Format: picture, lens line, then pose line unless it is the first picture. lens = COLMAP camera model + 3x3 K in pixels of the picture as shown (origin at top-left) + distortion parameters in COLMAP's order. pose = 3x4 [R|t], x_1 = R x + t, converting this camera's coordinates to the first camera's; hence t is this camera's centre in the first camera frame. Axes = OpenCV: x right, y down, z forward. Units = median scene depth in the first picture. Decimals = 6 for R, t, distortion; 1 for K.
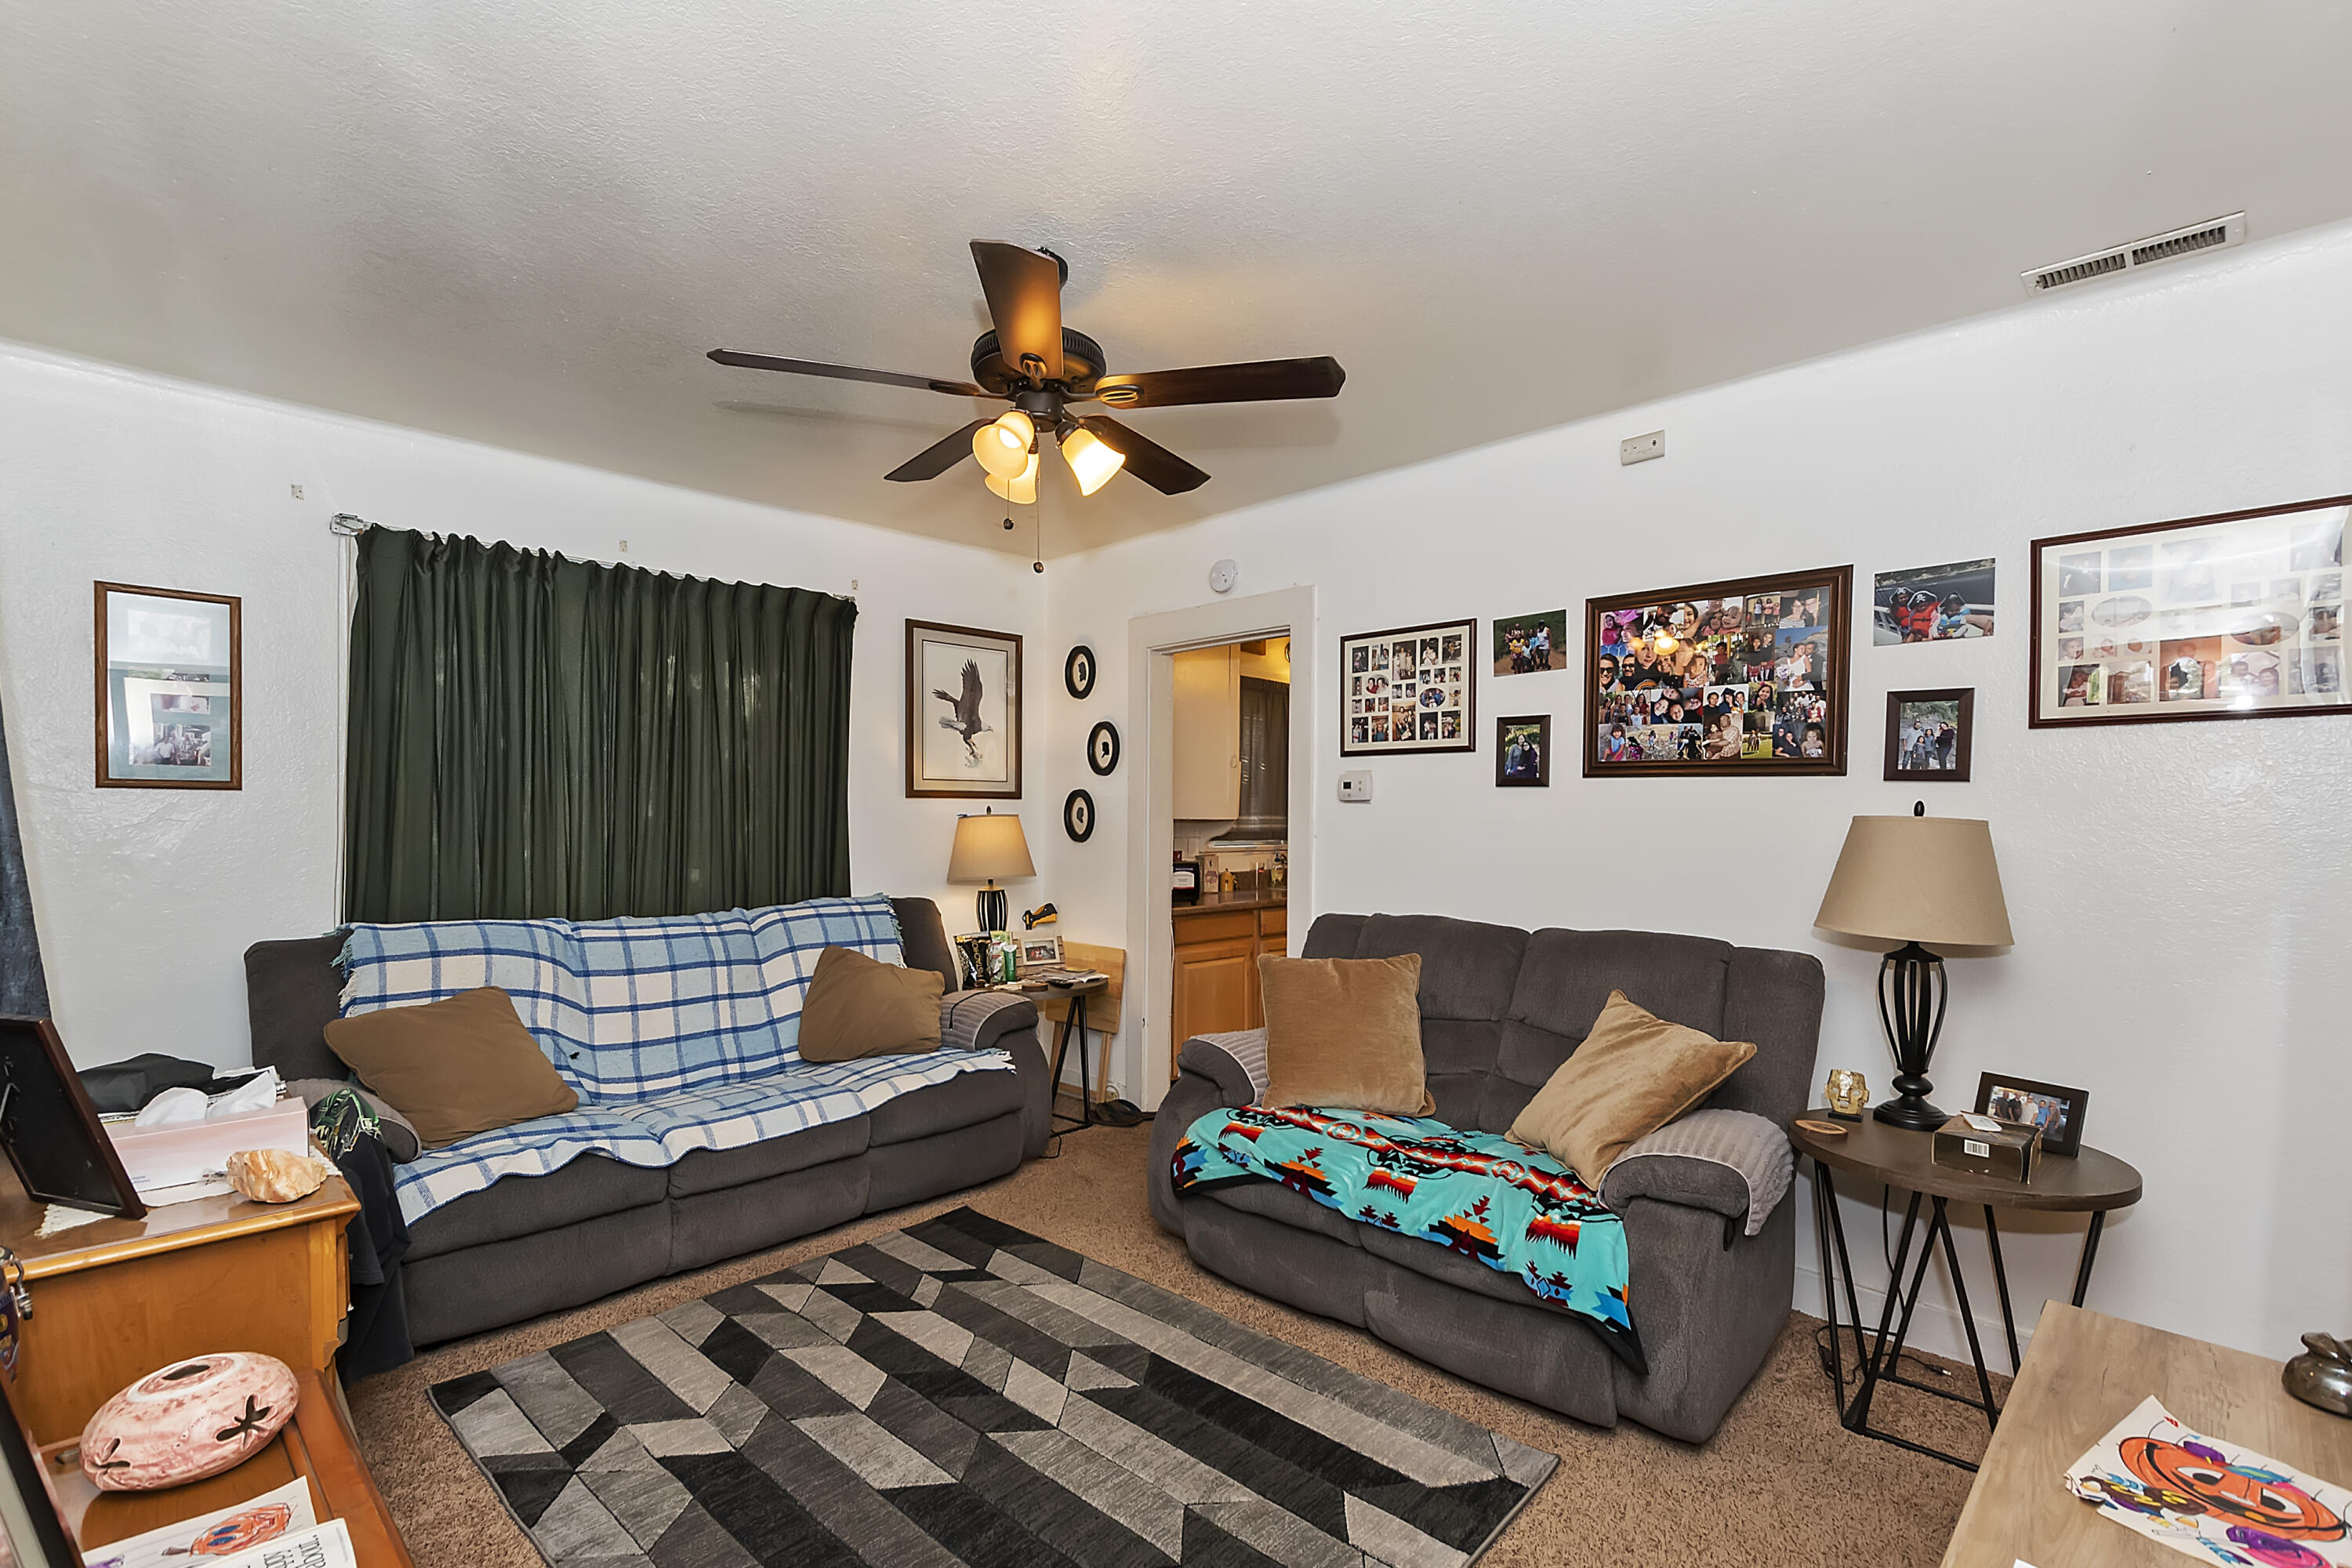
lens RADIAL K [[1060.4, 0, 1170.7], [0, 1060.4, 823.1], [0, 0, 1]] dist [0.005421, -0.000070]
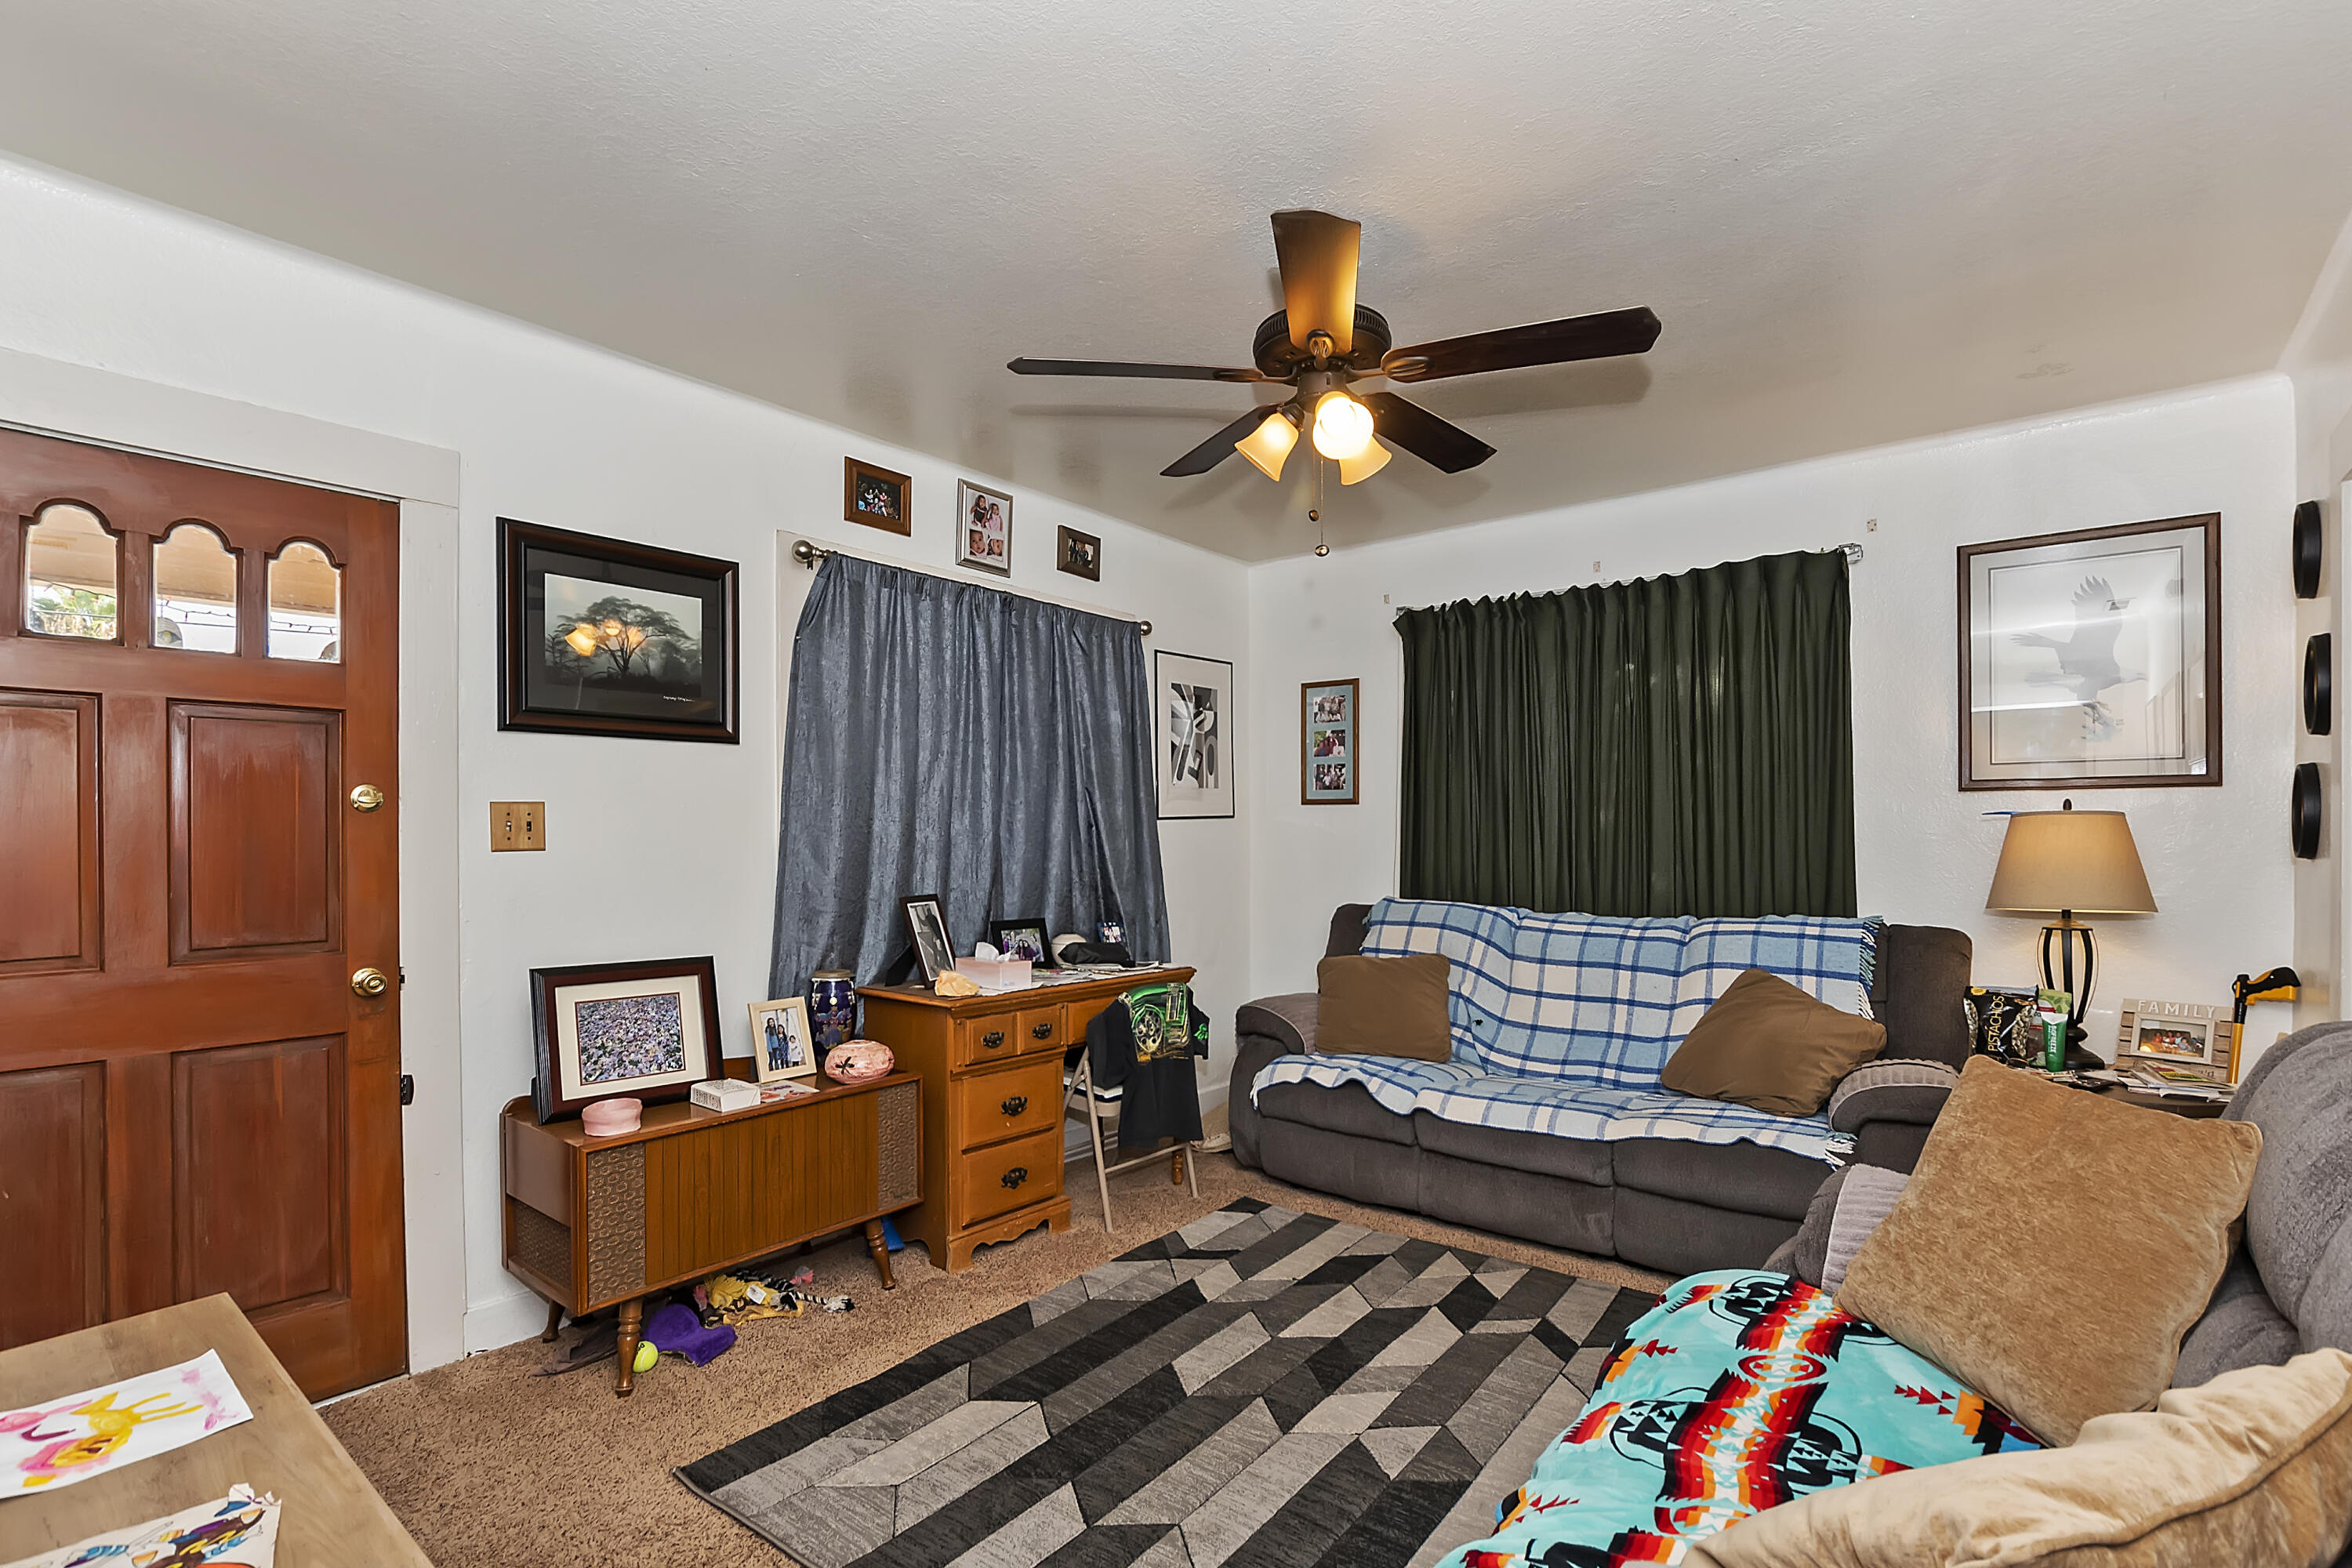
lens RADIAL K [[1092.6, 0, 1192.1], [0, 1092.6, 820.6], [0, 0, 1]] dist [-0.011604, 0.000739]
pose [[0.108668, -0.012203, -0.994003, 0.606785], [-0.007296, 0.999888, -0.013073, 0.013385], [0.994051, 0.008673, 0.108567, 0.549630]]
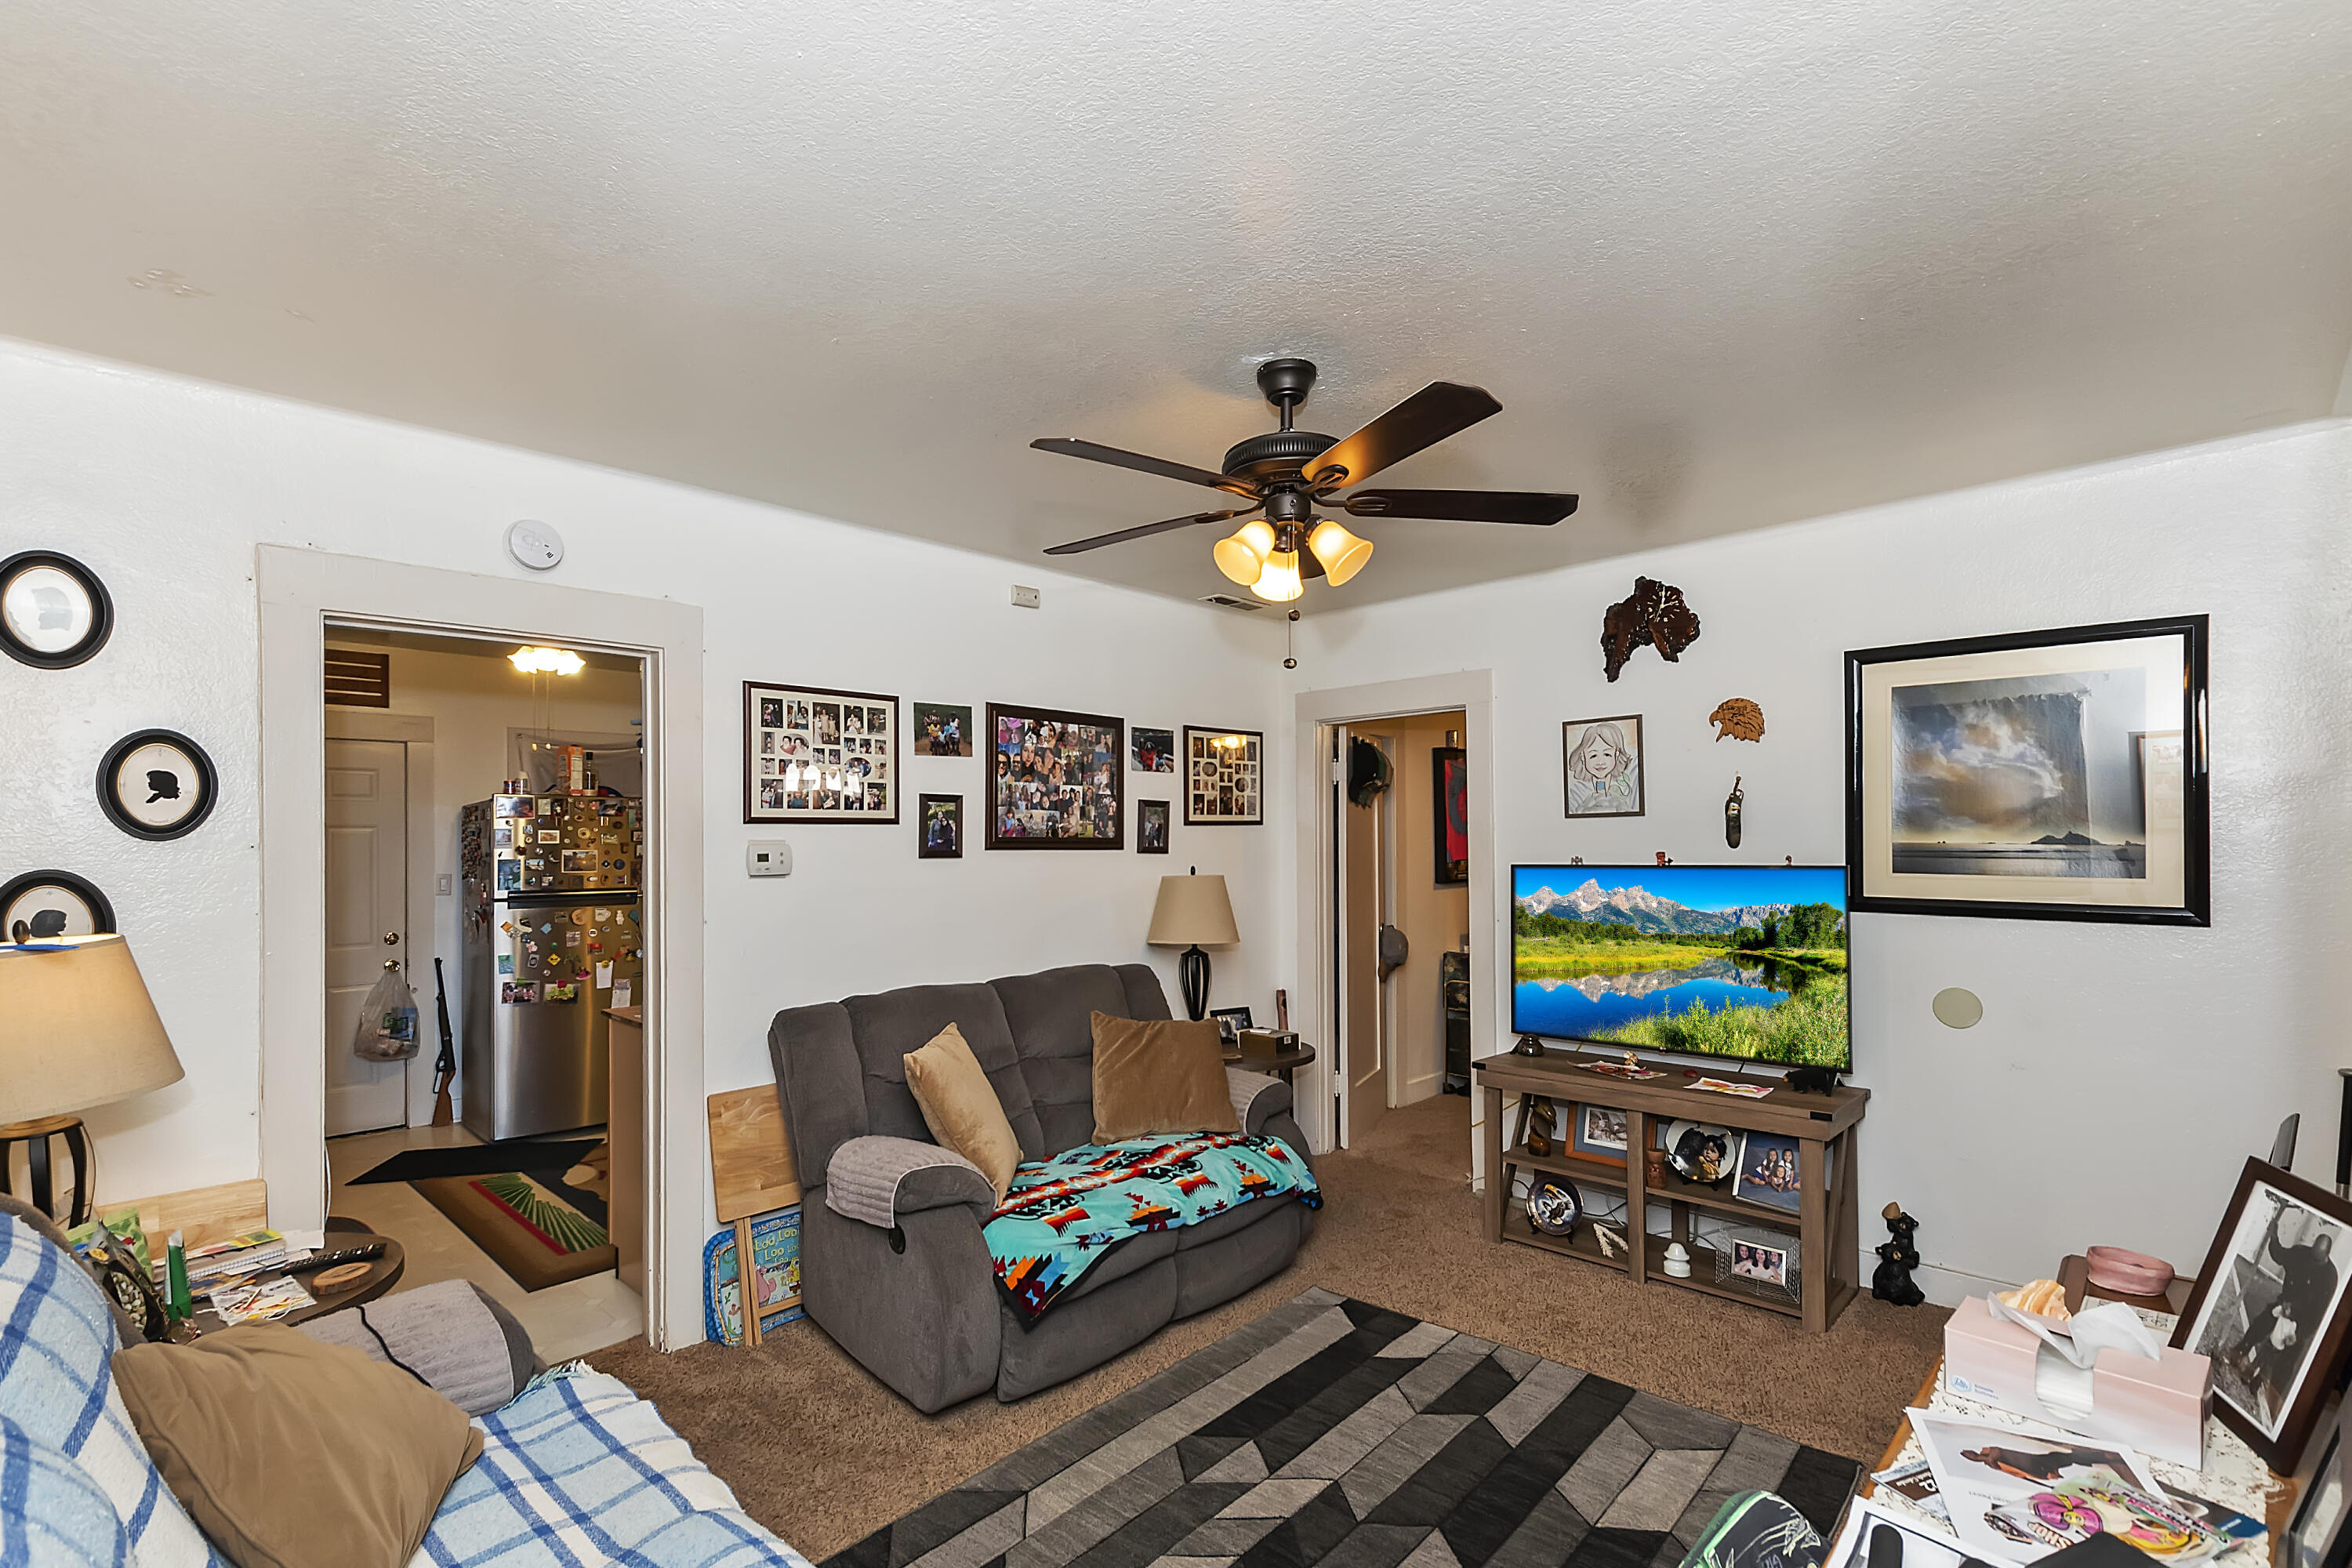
lens RADIAL K [[1060.4, 0, 1166.4], [0, 1060.4, 825.7], [0, 0, 1]] dist [0.005421, -0.000070]
pose [[-0.002131, 0.009343, 0.999954, -0.808251], [0.021071, 0.999735, -0.009296, -0.054630], [-0.999776, 0.021050, -0.002328, 0.795211]]
